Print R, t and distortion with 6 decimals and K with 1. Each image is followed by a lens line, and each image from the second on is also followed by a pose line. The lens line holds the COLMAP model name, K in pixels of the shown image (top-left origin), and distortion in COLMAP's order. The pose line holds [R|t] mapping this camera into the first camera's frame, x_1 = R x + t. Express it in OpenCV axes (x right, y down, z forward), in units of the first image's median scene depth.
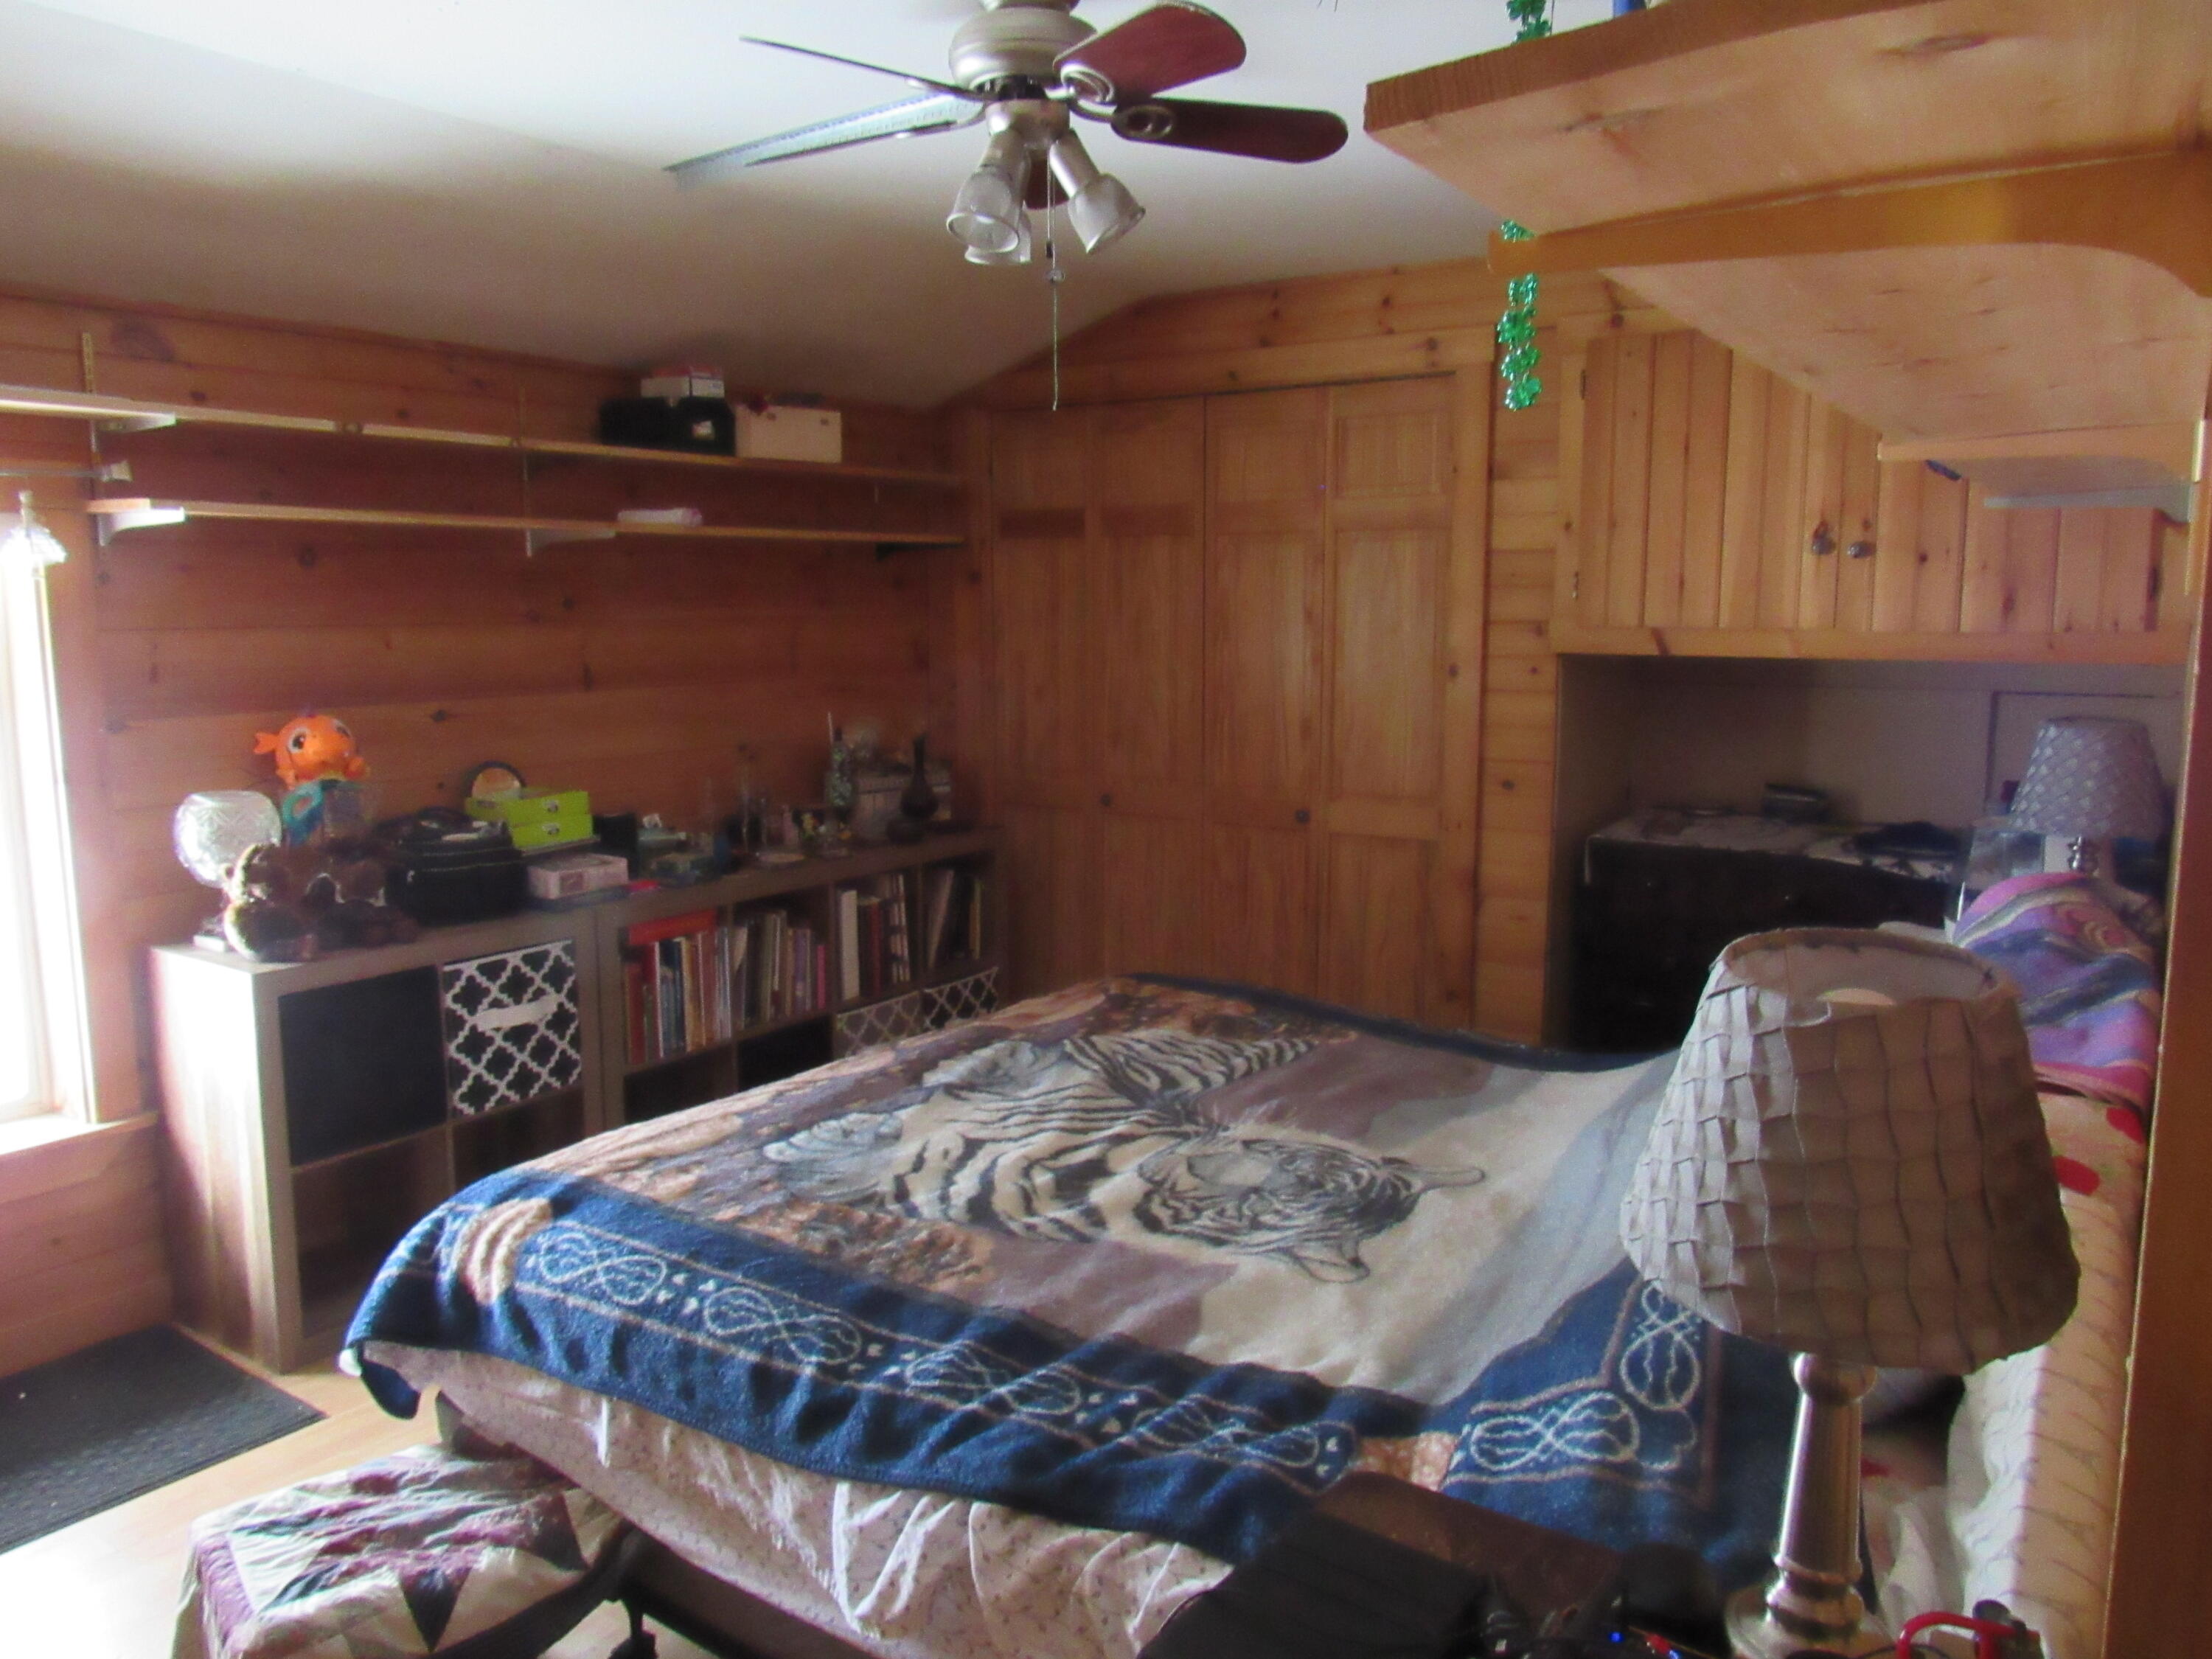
lens RADIAL K [[1567.9, 0, 1099.0], [0, 1567.9, 824.2], [0, 0, 1]] dist [-0.027330, 0.006712]
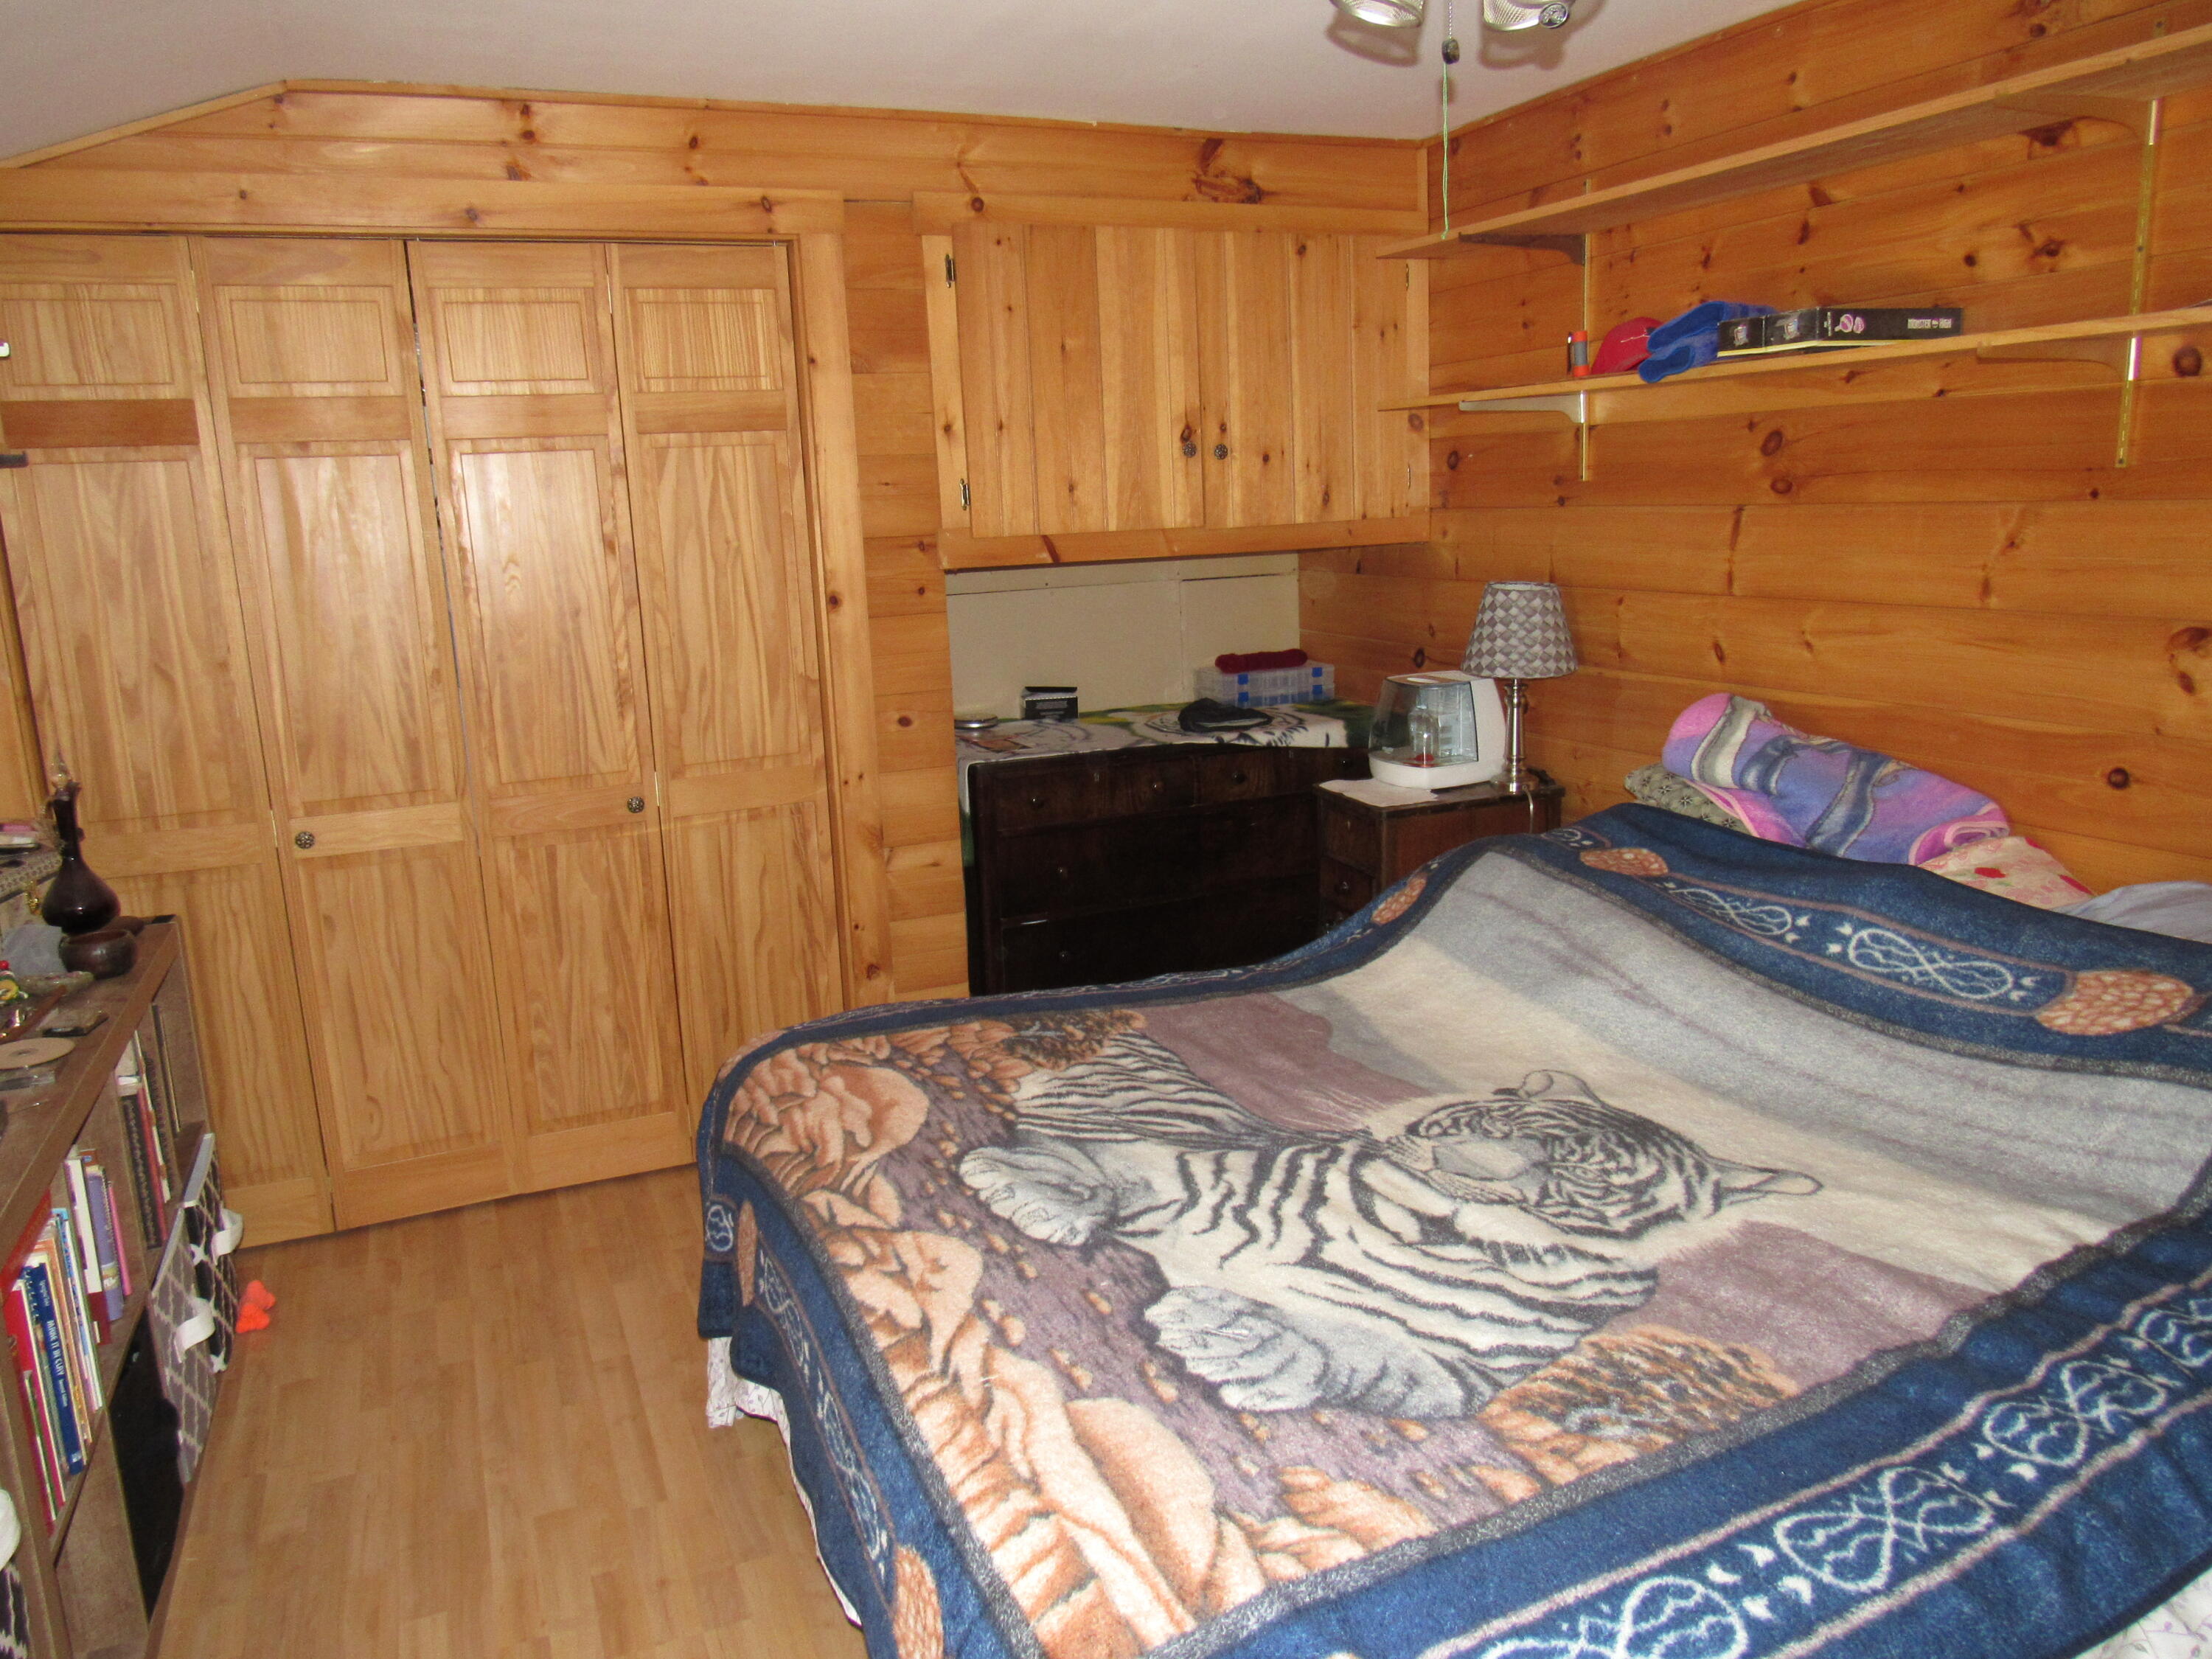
lens RADIAL K [[1567.9, 0, 1099.0], [0, 1567.9, 824.2], [0, 0, 1]] dist [-0.027330, 0.006712]
pose [[0.530052, -0.193368, 0.825624, -0.666213], [0.159291, 0.979025, 0.127030, -0.098979], [-0.832869, 0.064182, 0.549735, 0.650670]]
